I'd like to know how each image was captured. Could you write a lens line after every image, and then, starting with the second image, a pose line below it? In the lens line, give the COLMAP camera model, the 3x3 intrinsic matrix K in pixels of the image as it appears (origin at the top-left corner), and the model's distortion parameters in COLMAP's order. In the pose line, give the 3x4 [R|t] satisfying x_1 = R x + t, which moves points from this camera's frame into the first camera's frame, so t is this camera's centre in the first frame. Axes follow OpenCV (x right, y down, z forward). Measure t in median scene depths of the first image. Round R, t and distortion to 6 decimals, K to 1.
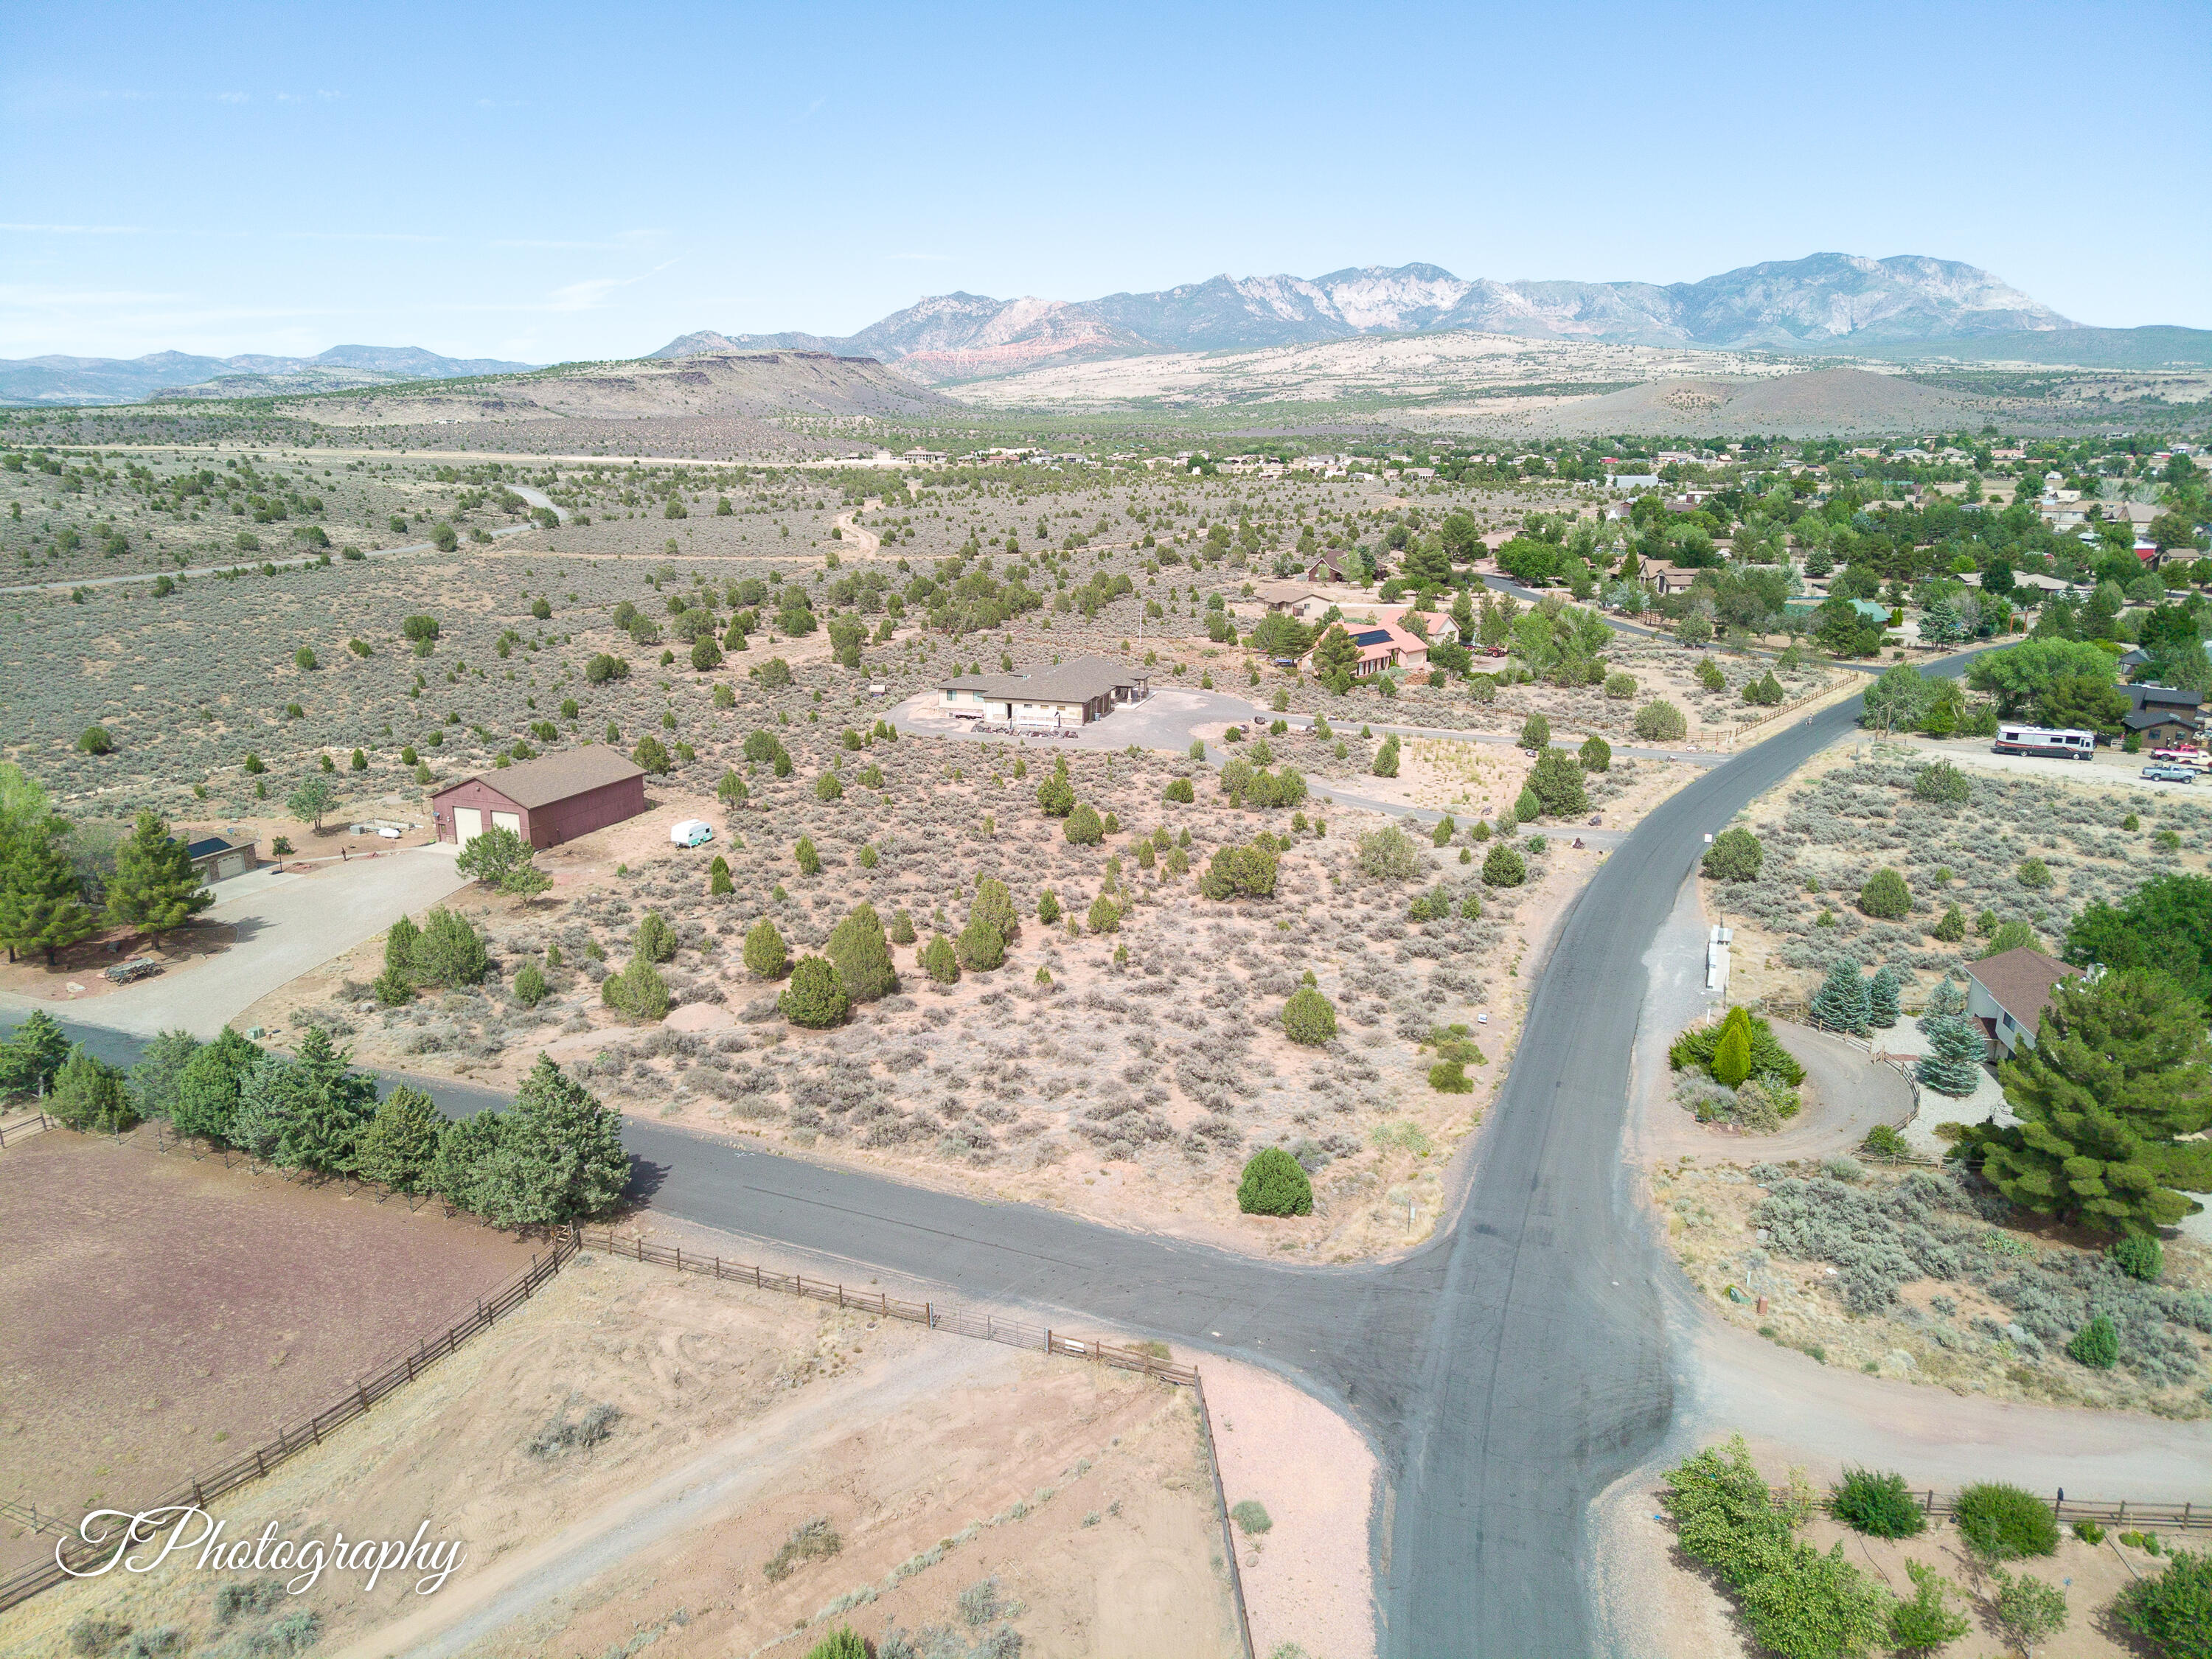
lens RADIAL K [[1513.6, 0, 1103.8], [0, 1513.6, 812.2], [0, 0, 1]] dist [0.032807, -0.029026]
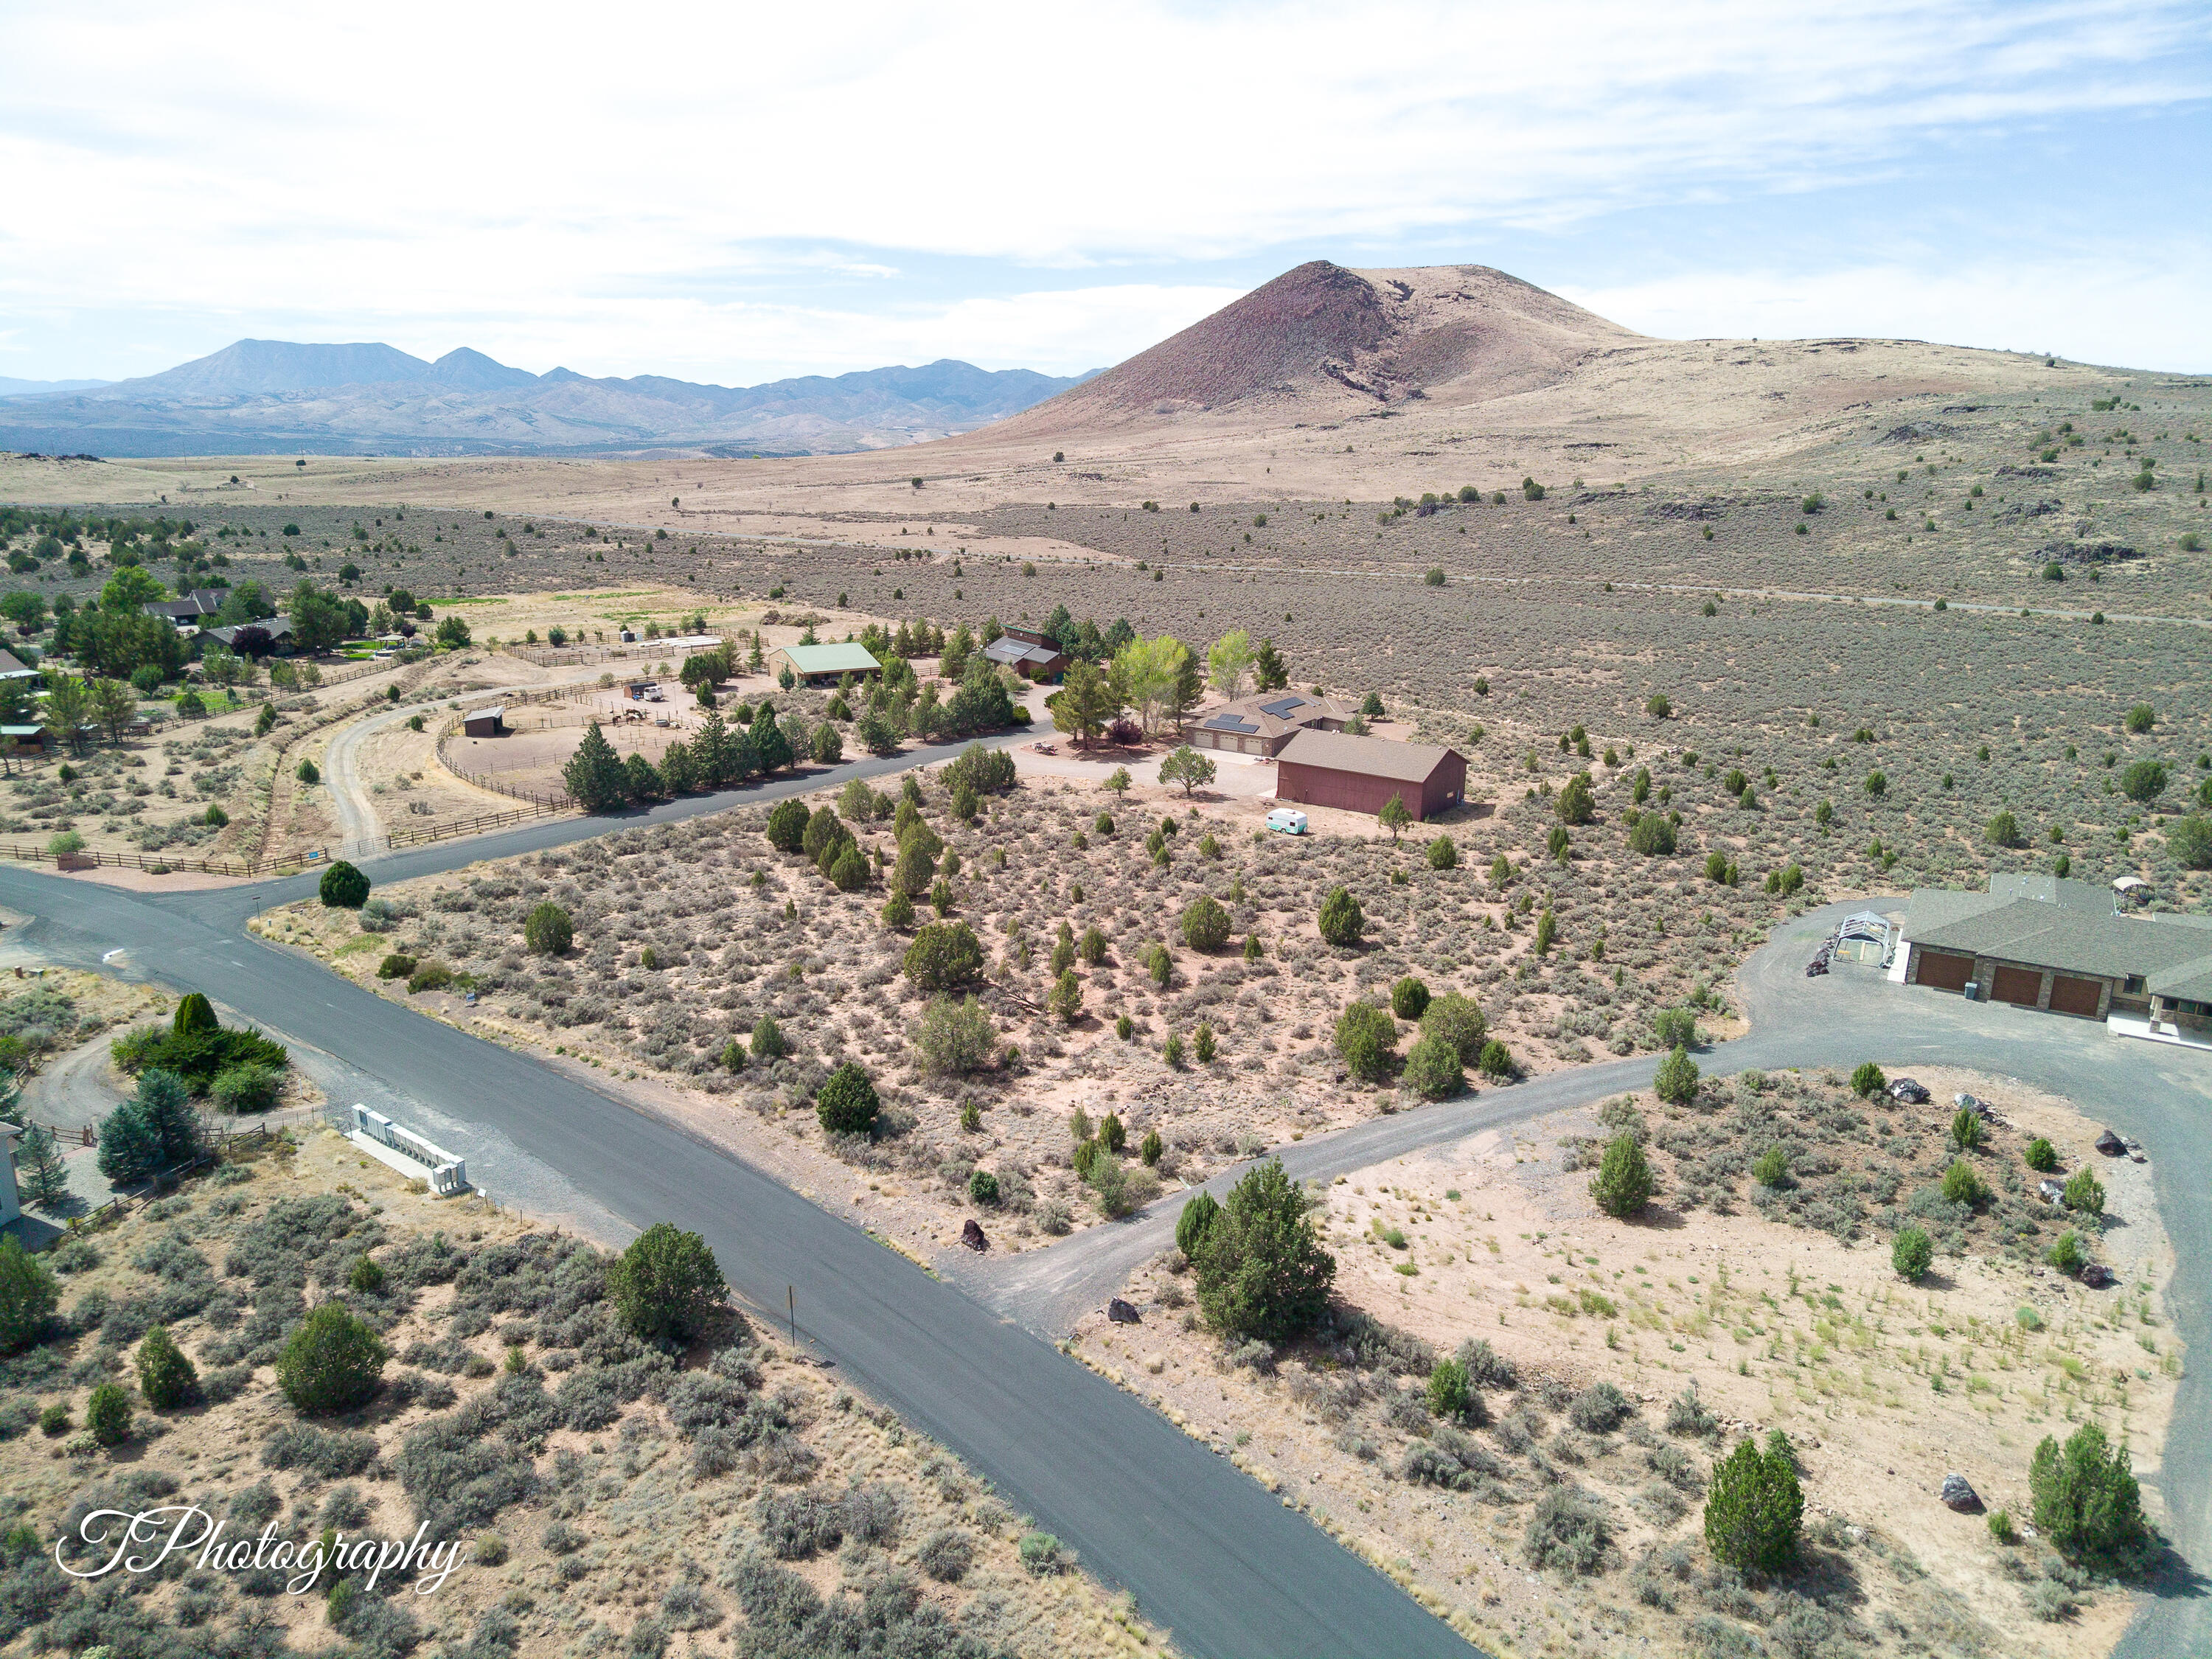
lens RADIAL K [[1513.6, 0, 1115.2], [0, 1513.6, 820.8], [0, 0, 1]] dist [0.032807, -0.029026]
pose [[-0.262662, 0.232399, -0.936483, 0.548889], [-0.250153, 0.920975, 0.298712, -0.199845], [0.931897, 0.312724, -0.183770, 0.798927]]
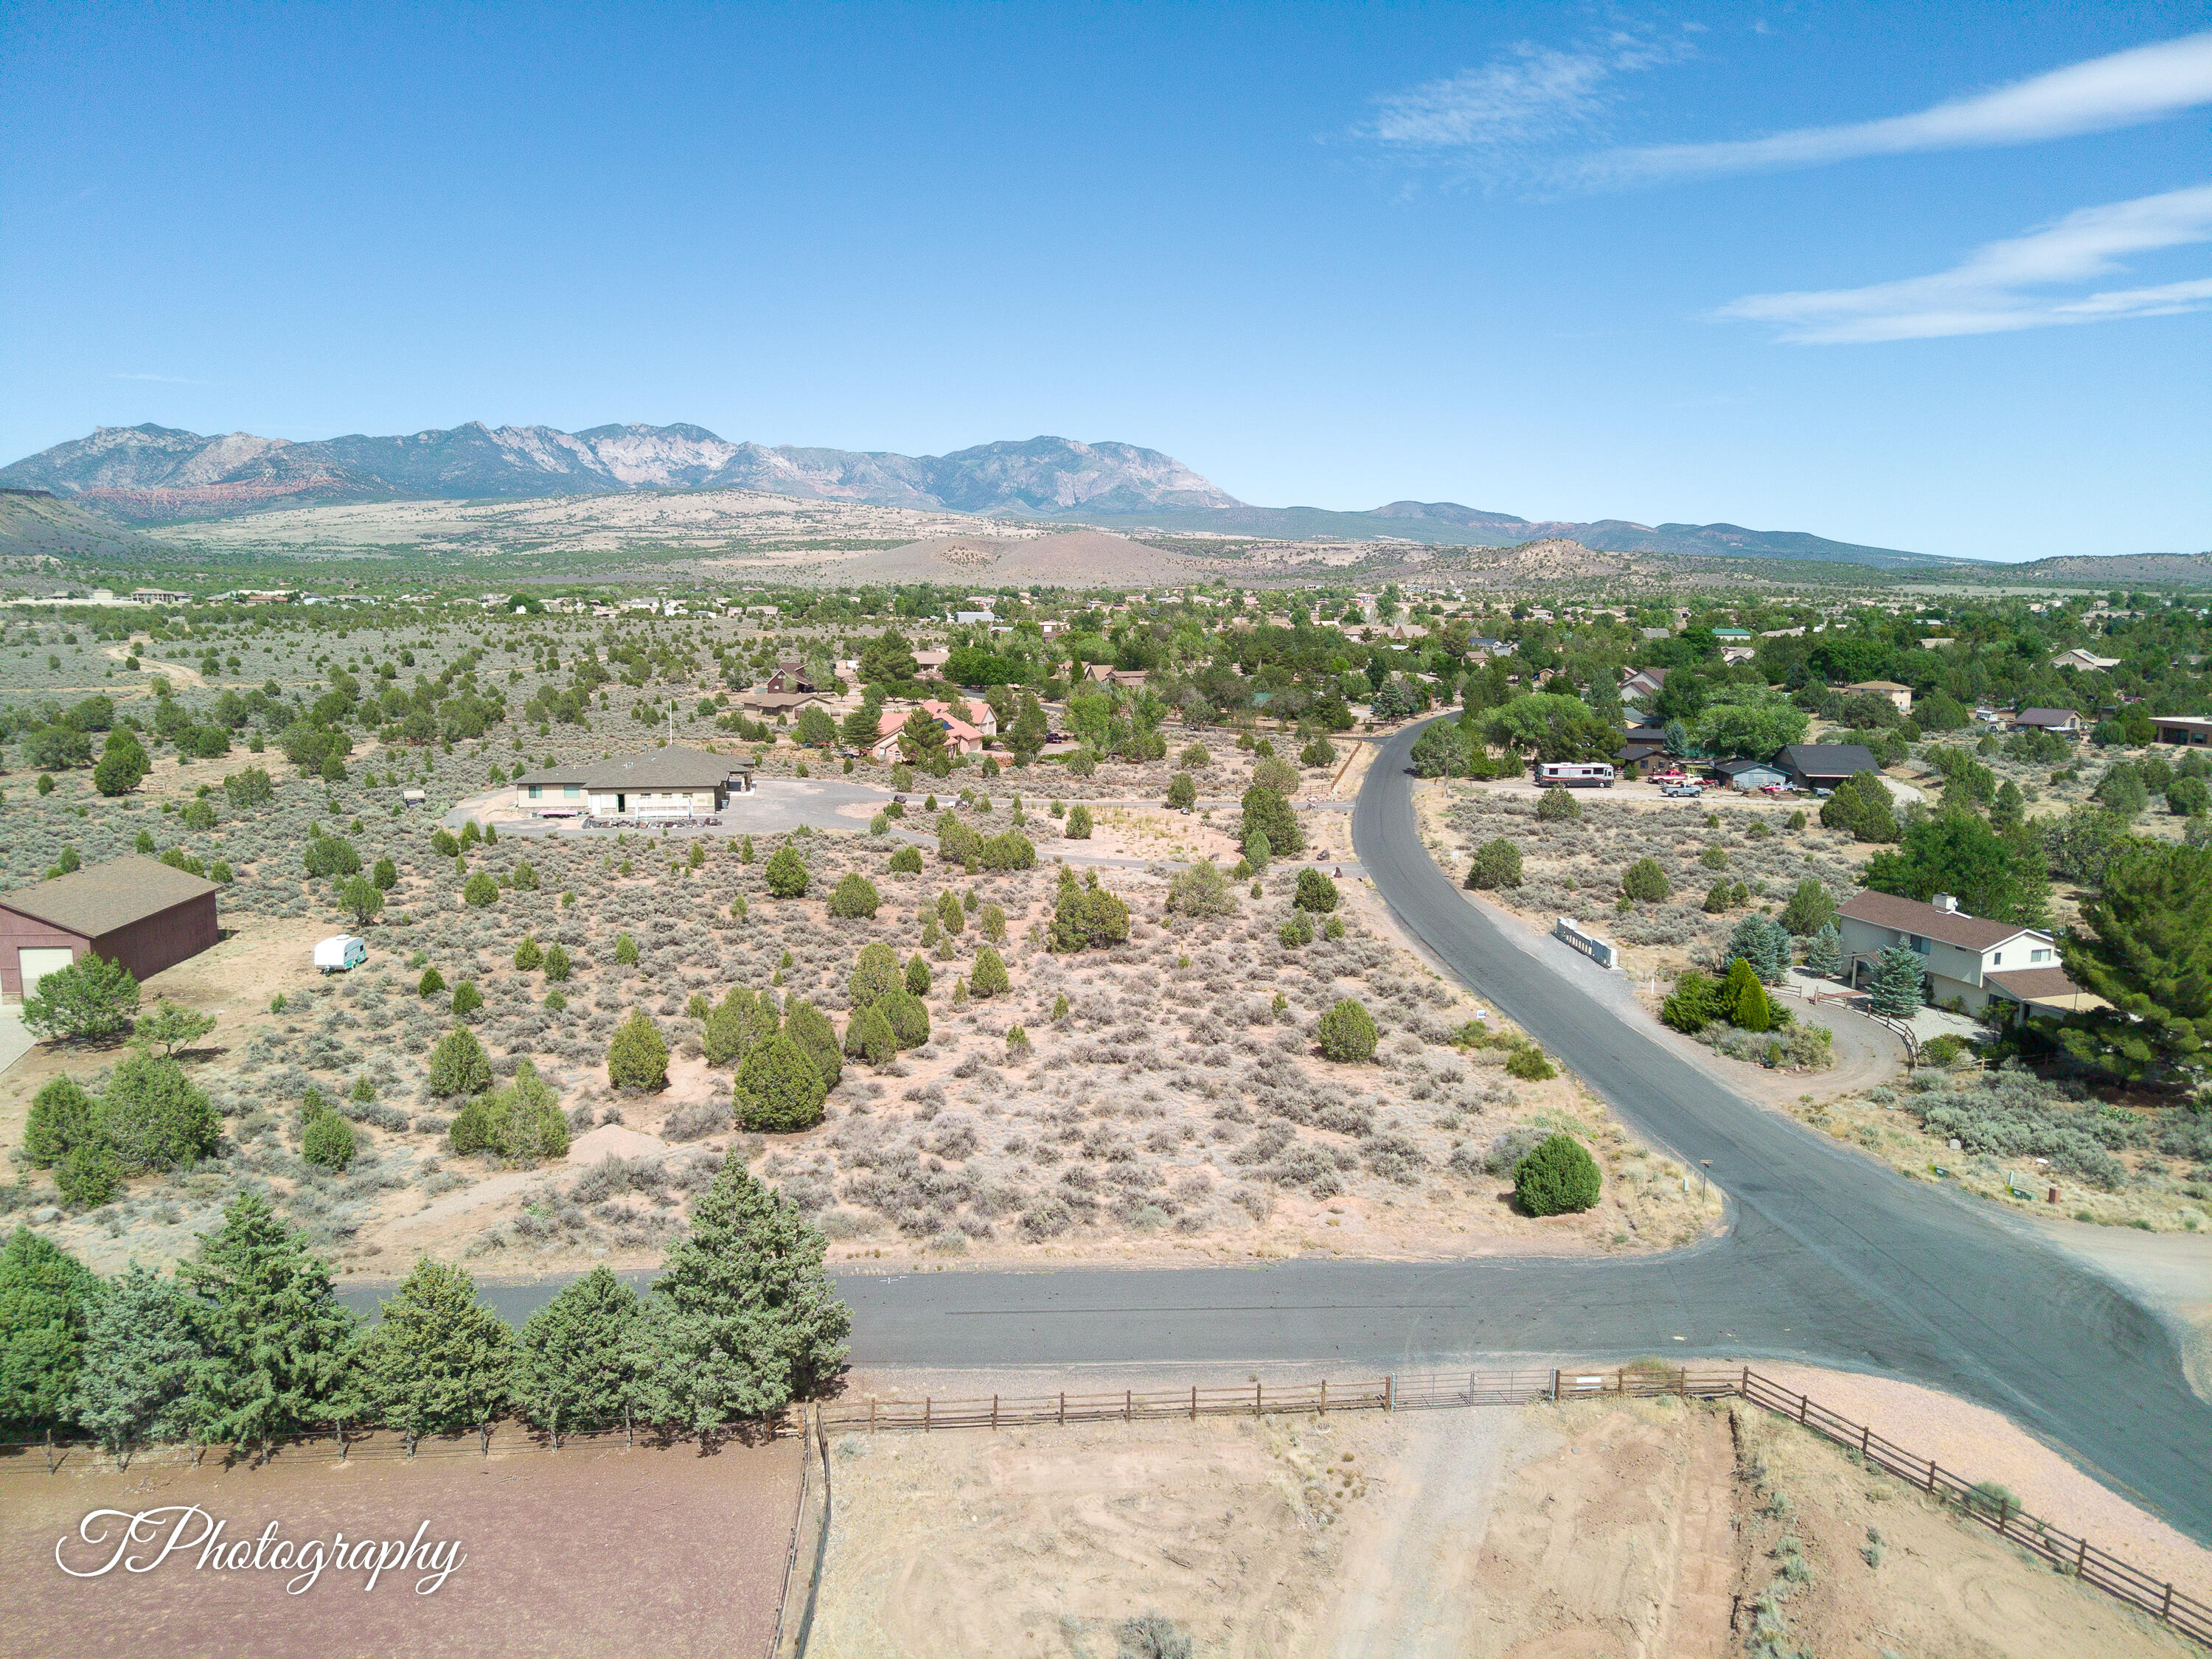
lens RADIAL K [[1513.6, 0, 1107.2], [0, 1513.6, 820.4], [0, 0, 1]] dist [0.032807, -0.029026]
pose [[0.895227, -0.061388, 0.441362, -0.192570], [0.102387, 0.992303, -0.069656, 0.029395], [-0.433689, 0.107548, 0.894621, 0.120591]]
